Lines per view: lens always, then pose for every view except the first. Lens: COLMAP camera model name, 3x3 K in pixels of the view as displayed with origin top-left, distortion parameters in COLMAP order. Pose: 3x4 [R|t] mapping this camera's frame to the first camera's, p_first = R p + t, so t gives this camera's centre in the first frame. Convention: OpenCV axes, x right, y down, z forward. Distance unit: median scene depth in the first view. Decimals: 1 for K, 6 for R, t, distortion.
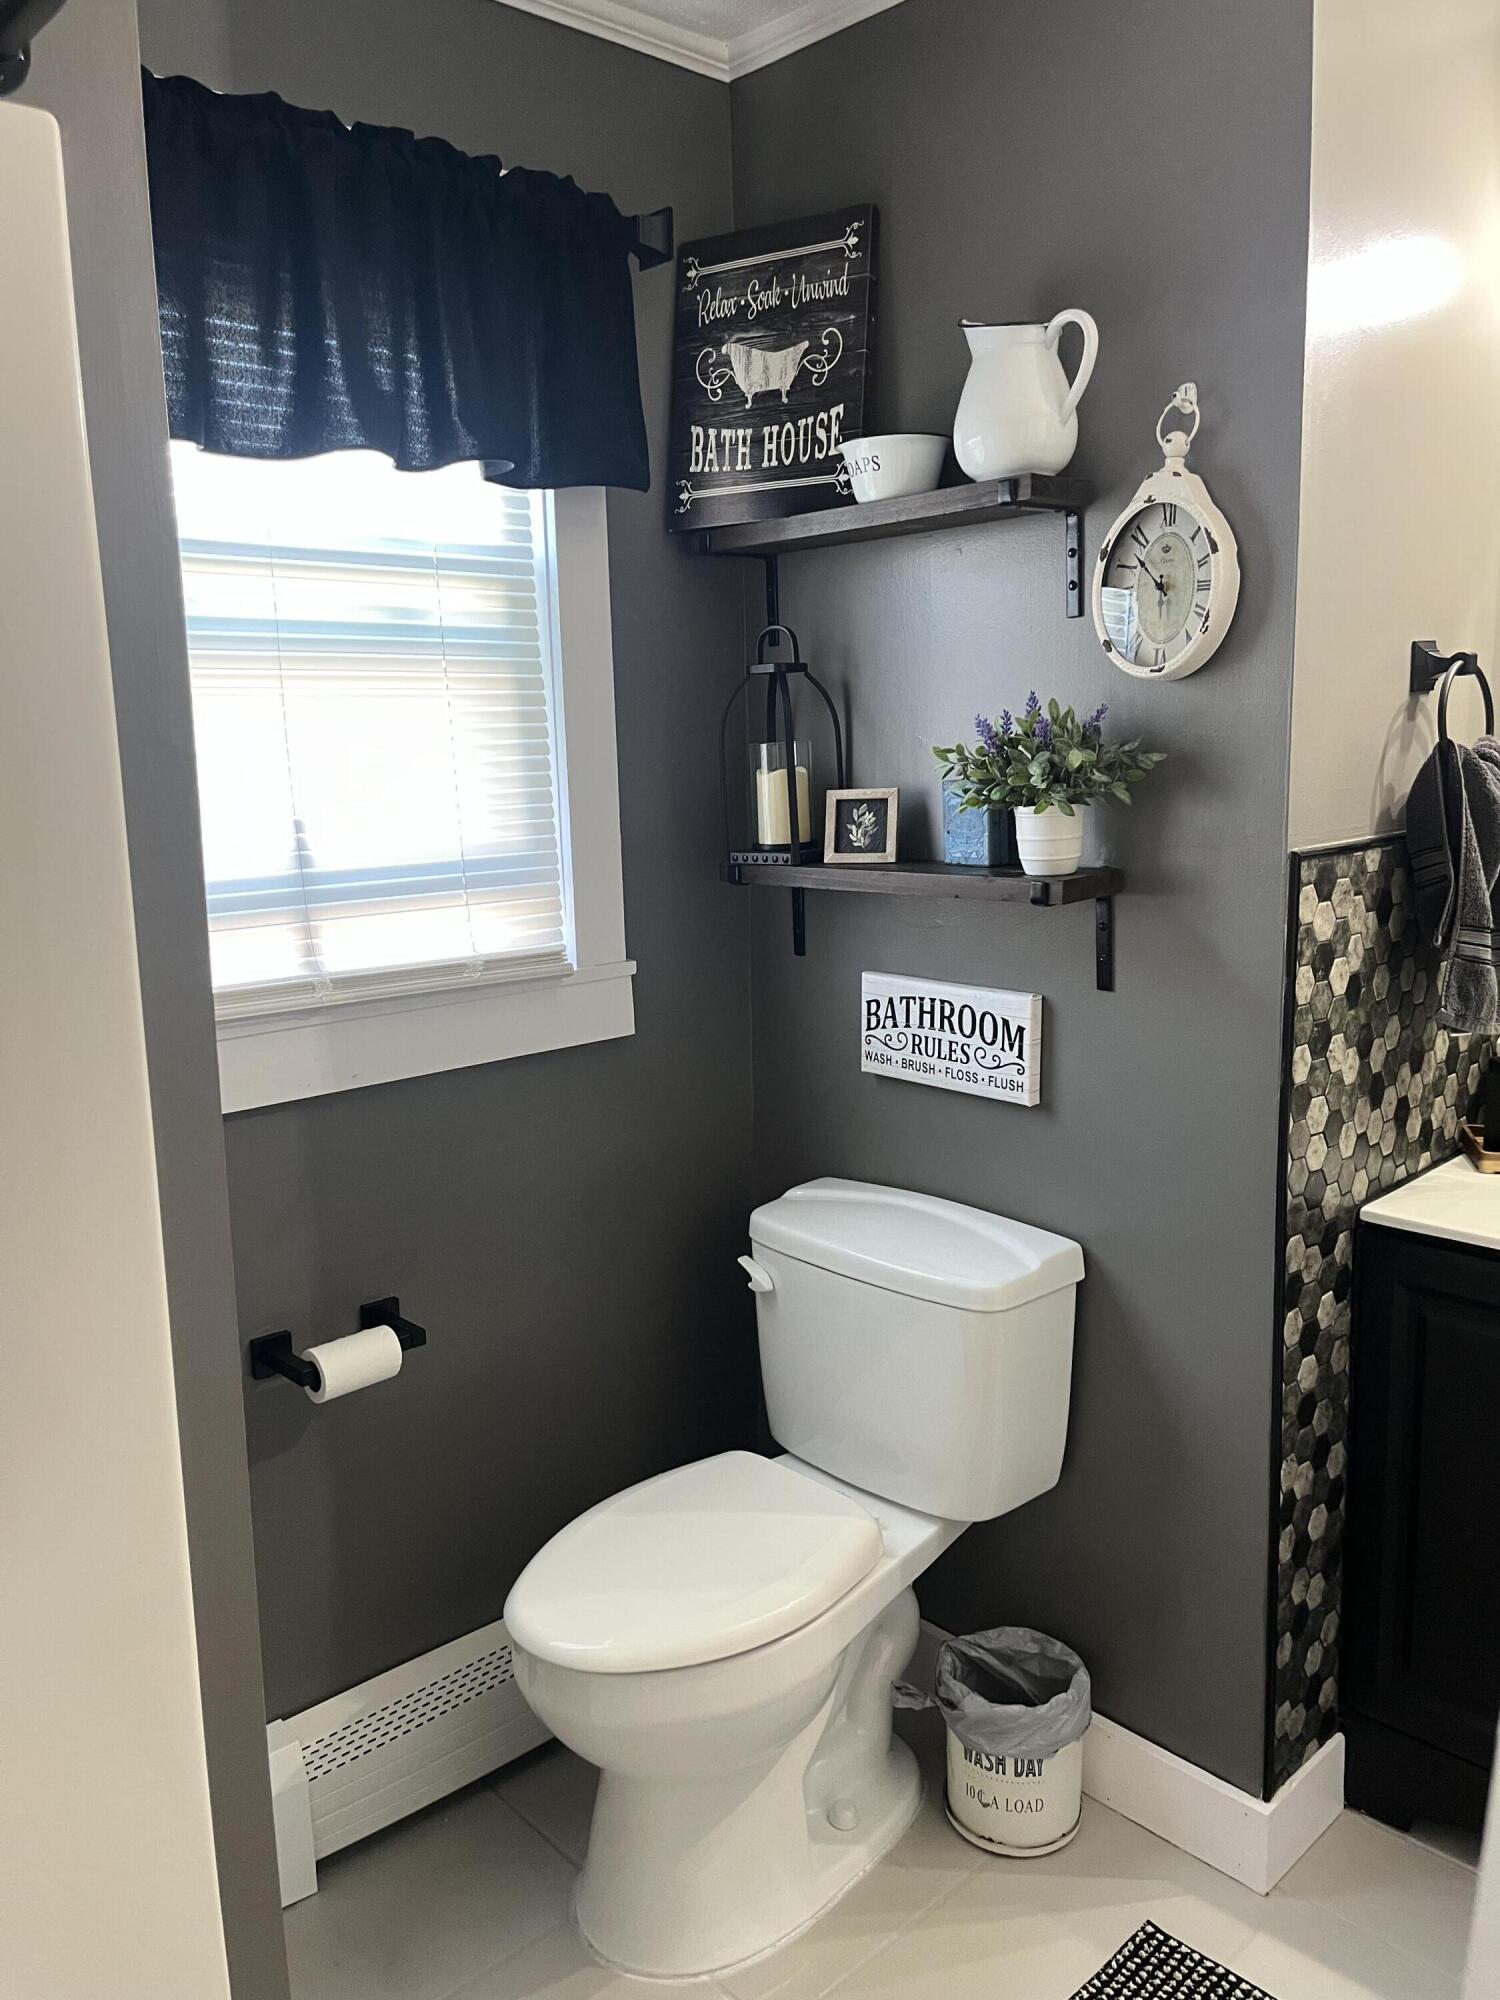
lens RADIAL K [[1501.9, 0, 750.0], [0, 1501.9, 1000.0], [0, 0, 1]] dist [0.111979, -0.149636]
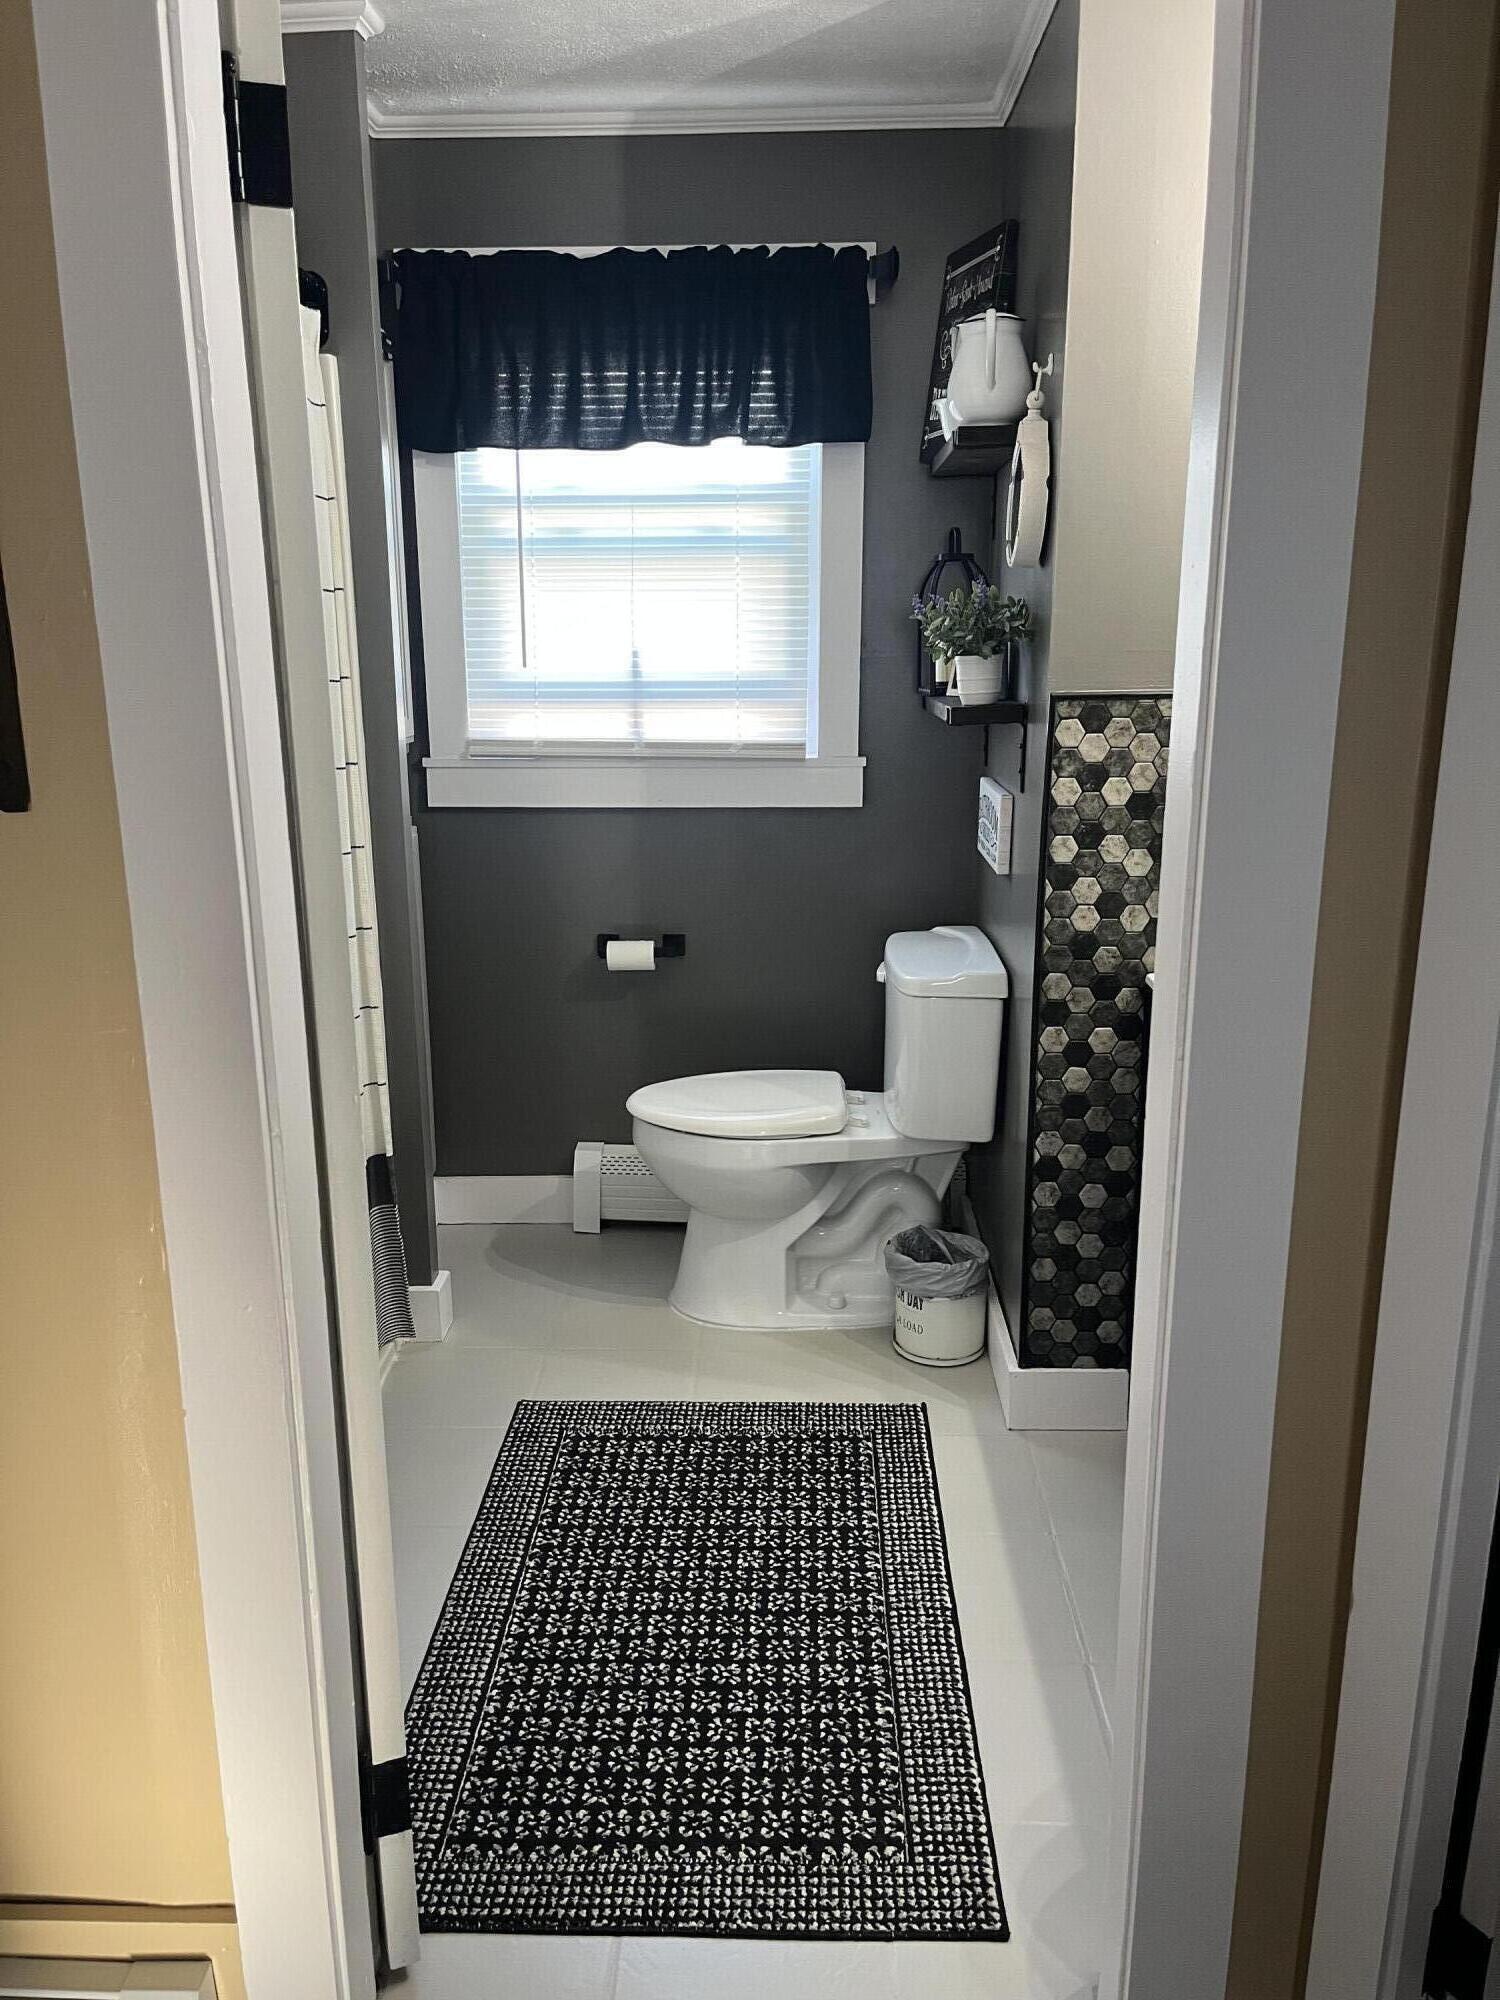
lens RADIAL K [[1501.9, 0, 750.0], [0, 1501.9, 1000.0], [0, 0, 1]] dist [0.111979, -0.149636]
pose [[0.704081, 0.190712, -0.684031, 1.079880], [-0.133735, 0.981637, 0.136031, 0.026381], [0.697413, -0.004298, 0.716656, -0.193110]]
